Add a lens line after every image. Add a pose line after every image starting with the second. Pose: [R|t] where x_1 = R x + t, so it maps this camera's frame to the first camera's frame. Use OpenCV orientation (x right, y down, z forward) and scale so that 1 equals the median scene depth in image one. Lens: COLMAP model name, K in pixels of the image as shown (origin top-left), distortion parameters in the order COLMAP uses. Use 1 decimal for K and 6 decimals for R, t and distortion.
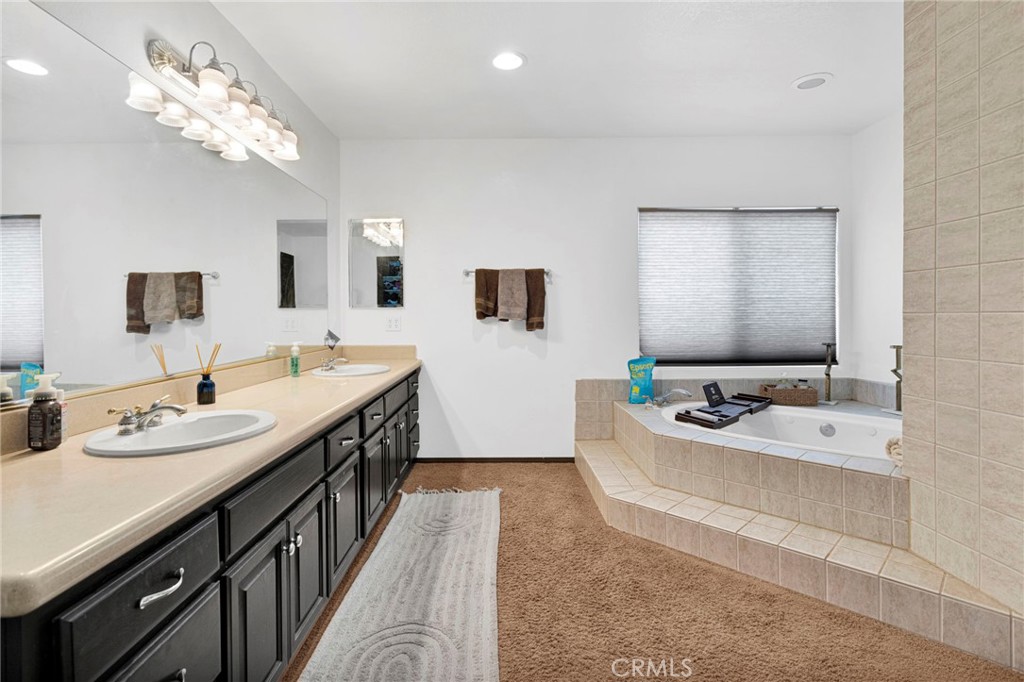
lens RADIAL K [[493.3, 0, 515.8], [0, 493.3, 321.3], [0, 0, 1]] dist [-0.001961, 0.001997]
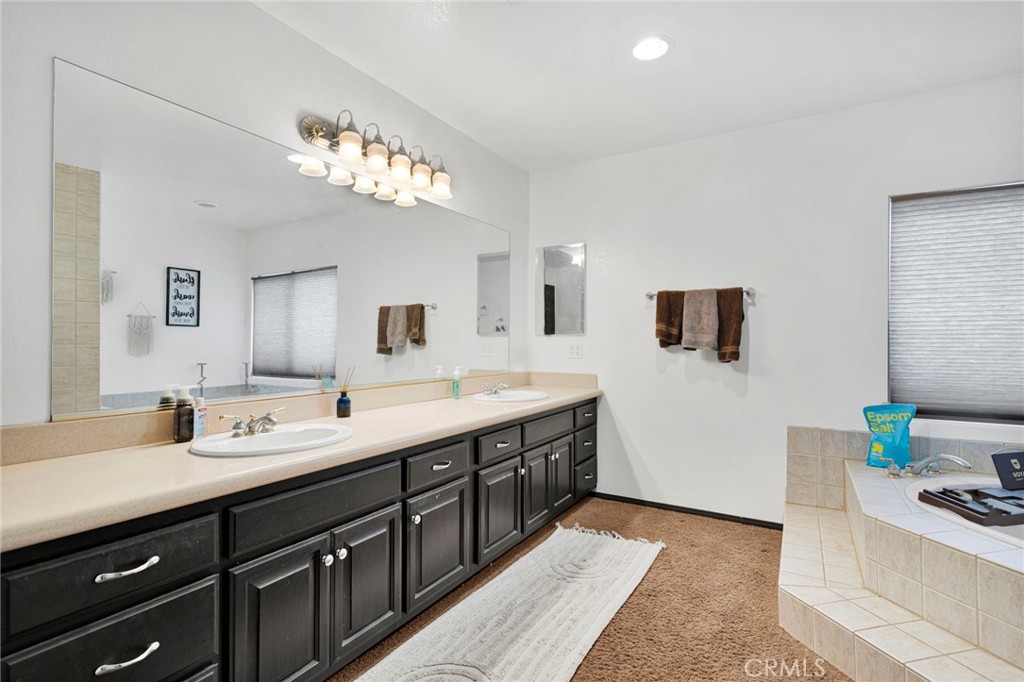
lens RADIAL K [[493.3, 0, 512.9], [0, 493.3, 341.0], [0, 0, 1]] dist [-0.001961, 0.001997]
pose [[0.855734, 0.007816, -0.517357, 0.185323], [-0.014304, 0.999861, -0.008554, -0.005395], [0.517218, 0.014720, 0.855727, 0.117491]]
